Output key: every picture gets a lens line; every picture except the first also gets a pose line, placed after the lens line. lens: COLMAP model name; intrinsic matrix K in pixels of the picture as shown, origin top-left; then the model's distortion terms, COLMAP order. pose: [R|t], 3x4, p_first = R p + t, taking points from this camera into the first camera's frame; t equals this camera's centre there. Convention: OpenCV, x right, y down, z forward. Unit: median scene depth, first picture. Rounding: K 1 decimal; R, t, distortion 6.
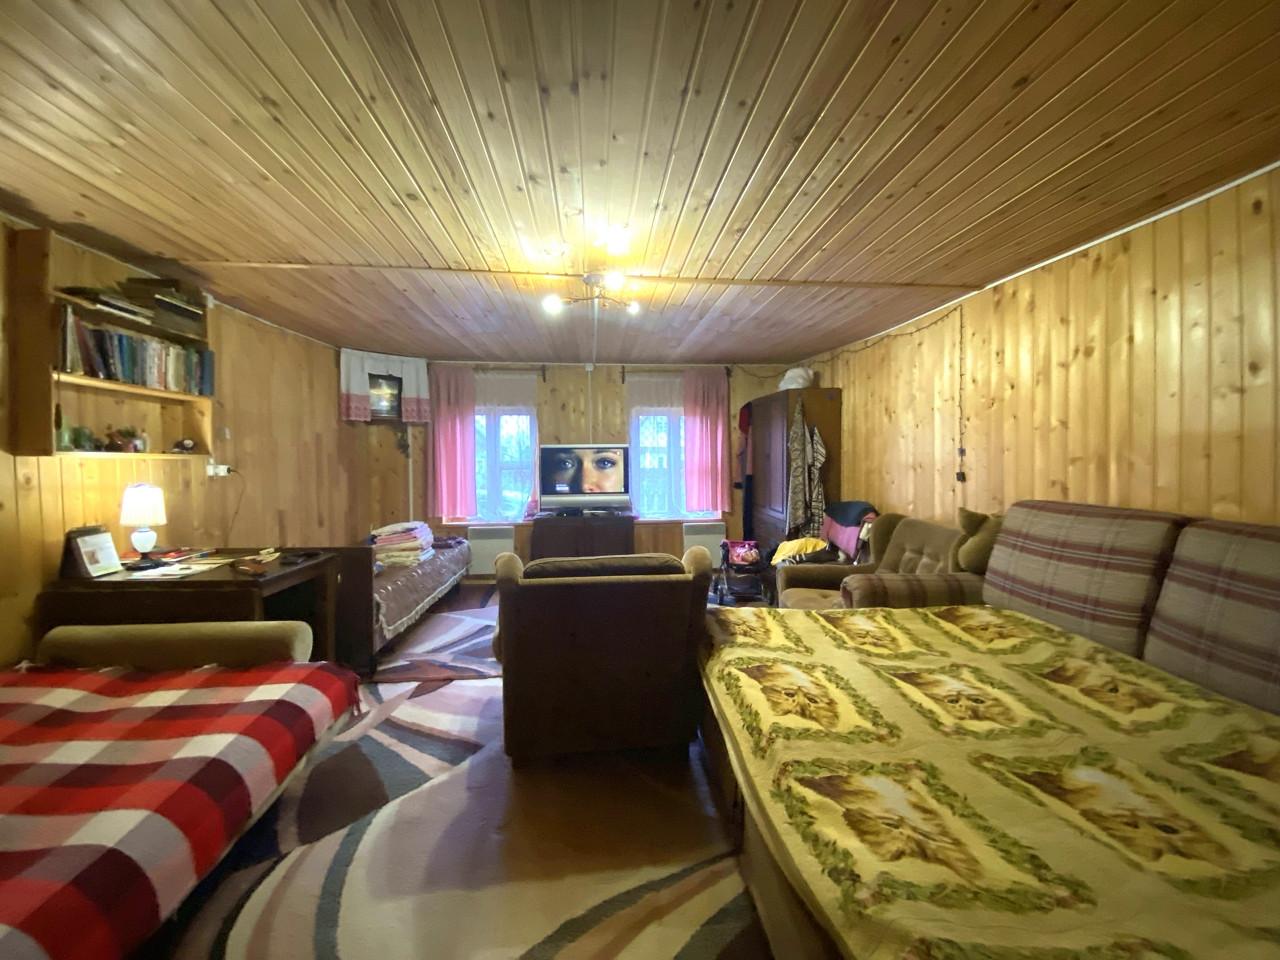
lens RADIAL K [[521.3, 0, 639.2], [0, 521.3, 477.1], [0, 0, 1]] dist [0.027918, -0.022207]
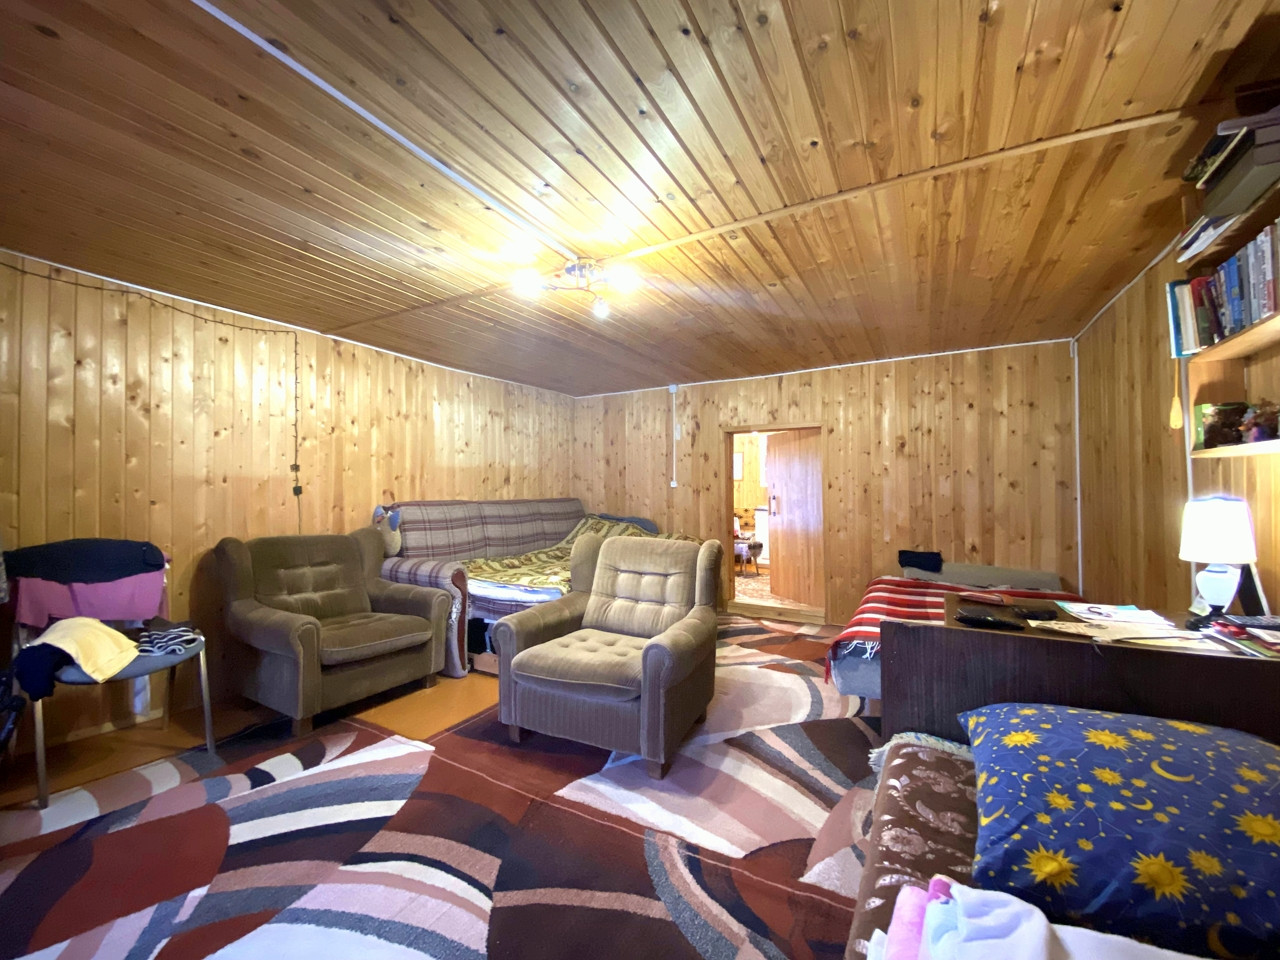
lens RADIAL K [[521.3, 0, 639.2], [0, 521.3, 477.1], [0, 0, 1]] dist [0.027918, -0.022207]
pose [[-0.835043, 0.015522, 0.549966, -0.710498], [0.021160, 0.999768, 0.003912, -0.021772], [-0.549778, 0.014904, -0.835178, 1.881645]]
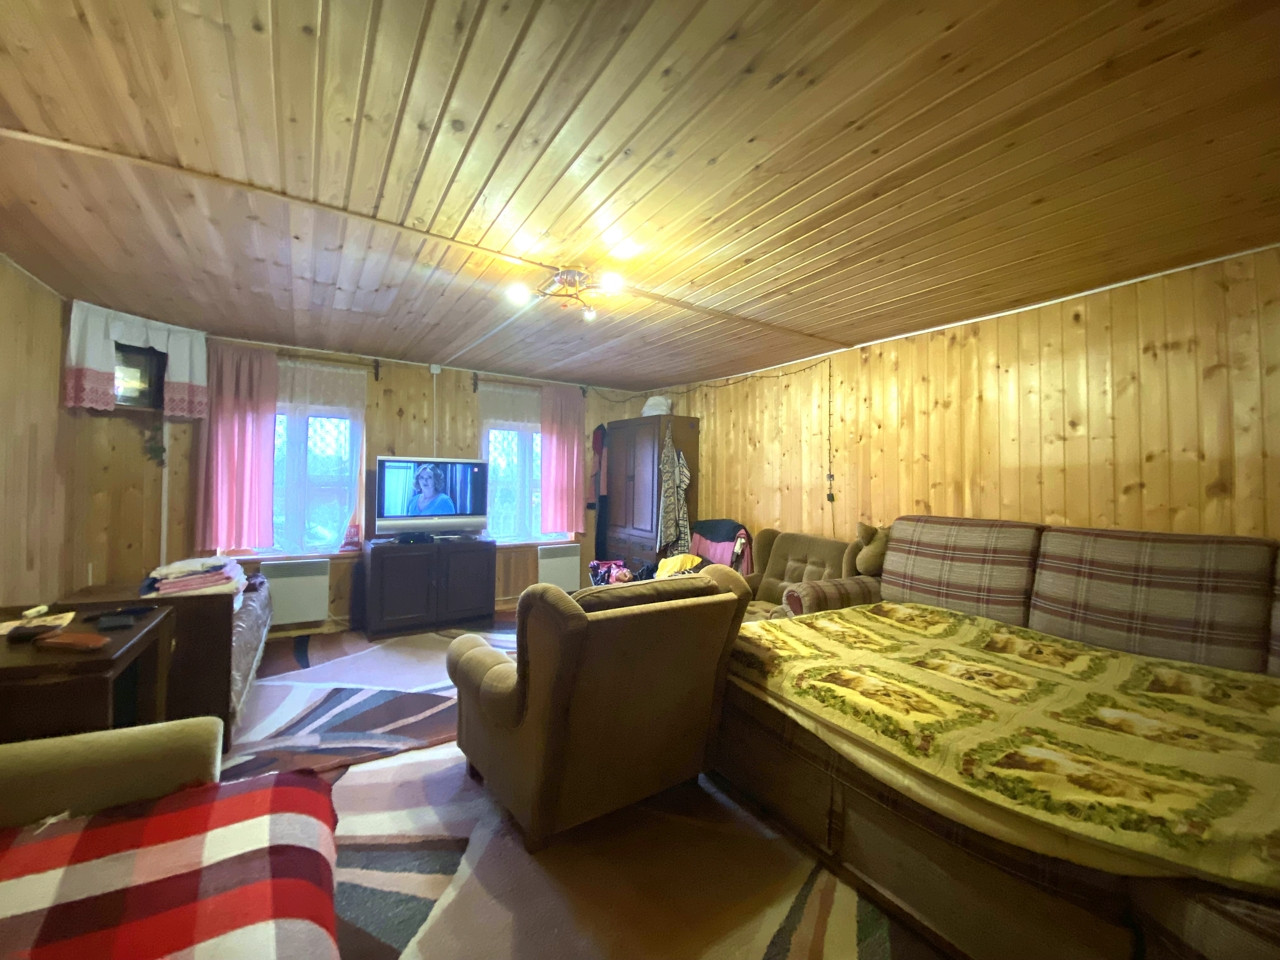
lens RADIAL K [[521.3, 0, 639.2], [0, 521.3, 477.1], [0, 0, 1]] dist [0.027918, -0.022207]
pose [[0.884190, 0.025615, 0.466424, -0.430304], [-0.005120, 0.998967, -0.045154, 0.011727], [-0.467099, 0.037536, 0.883408, 0.168398]]
